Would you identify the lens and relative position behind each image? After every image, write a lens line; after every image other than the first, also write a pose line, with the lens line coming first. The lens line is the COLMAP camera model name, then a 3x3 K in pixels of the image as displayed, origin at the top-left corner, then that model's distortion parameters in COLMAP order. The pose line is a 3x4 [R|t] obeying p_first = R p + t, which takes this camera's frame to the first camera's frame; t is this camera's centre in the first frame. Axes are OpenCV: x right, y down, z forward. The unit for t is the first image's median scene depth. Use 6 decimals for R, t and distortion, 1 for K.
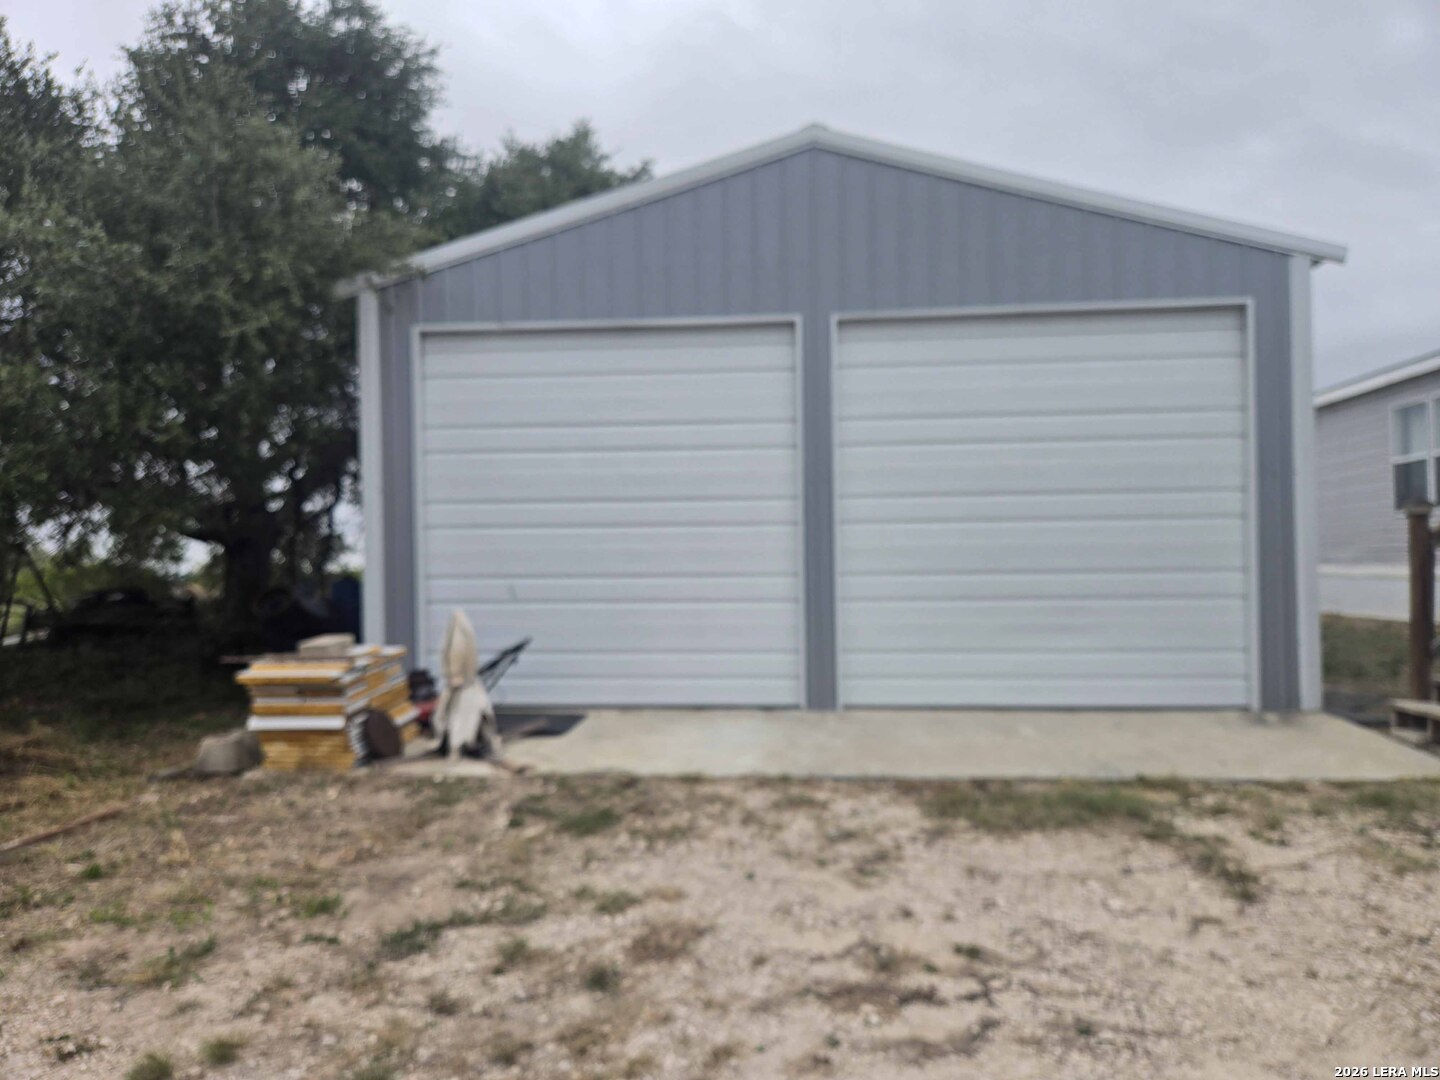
lens RADIAL K [[957.9, 0, 720.0], [0, 957.9, 540.0], [0, 0, 1]] dist [-0.040421, 0.001341]
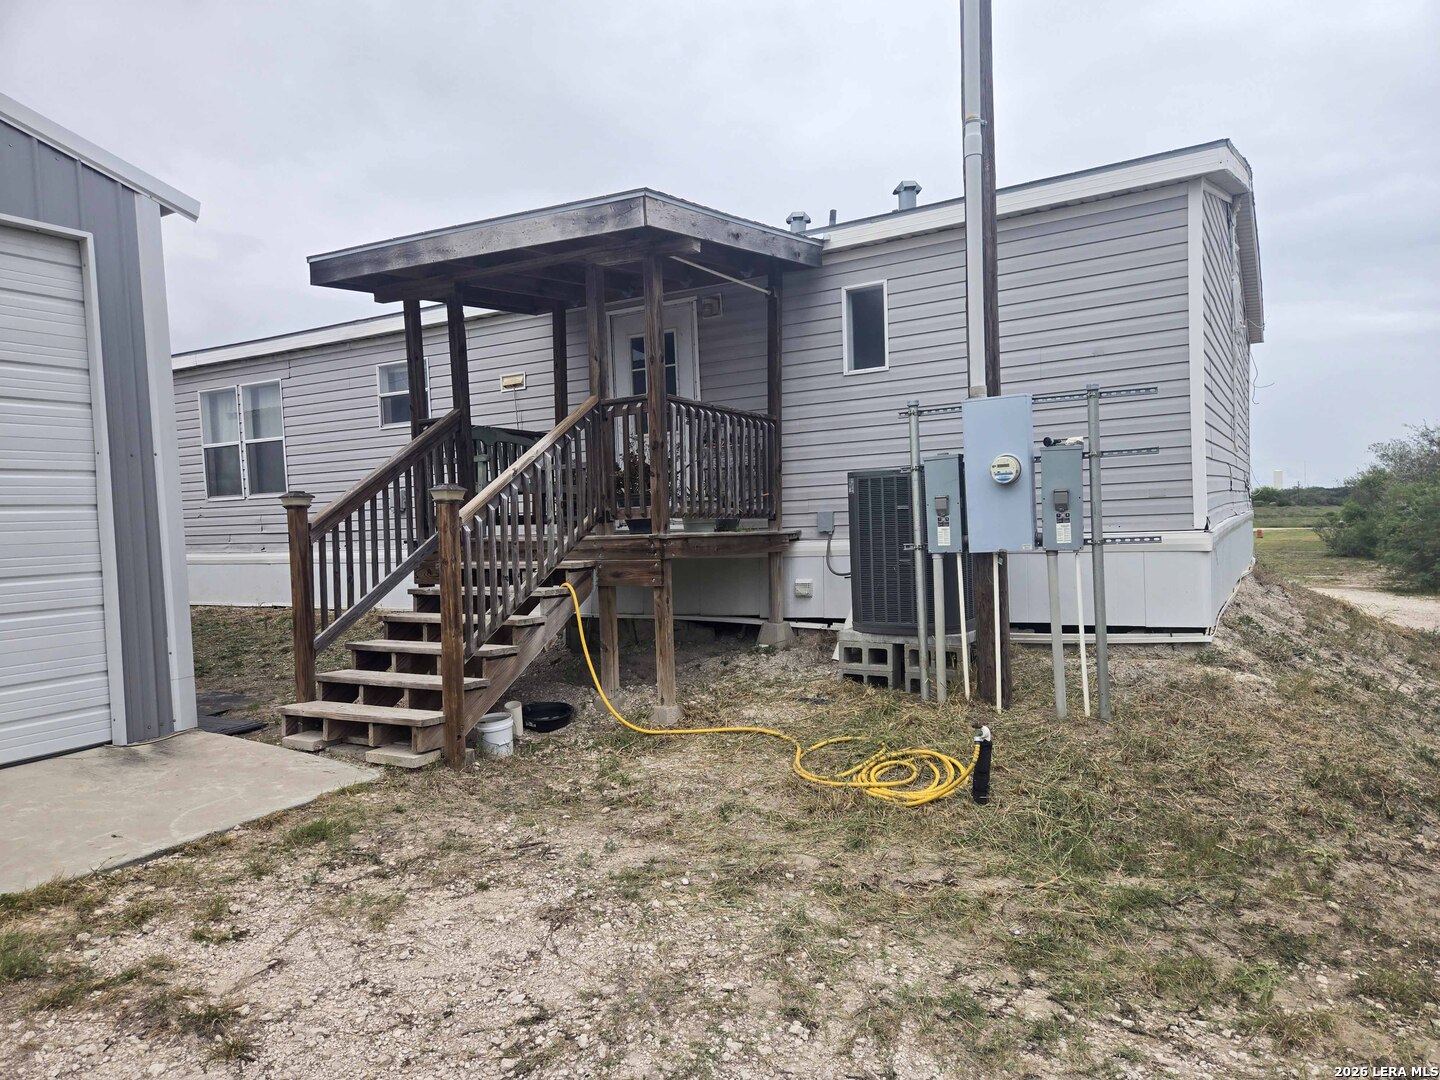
lens RADIAL K [[957.9, 0, 720.0], [0, 957.9, 540.0], [0, 0, 1]] dist [-0.040421, 0.001341]
pose [[0.402411, -0.036664, 0.914725, 0.059889], [0.019421, 0.999315, 0.031511, -0.013966], [-0.915253, 0.005084, 0.402847, 0.292811]]
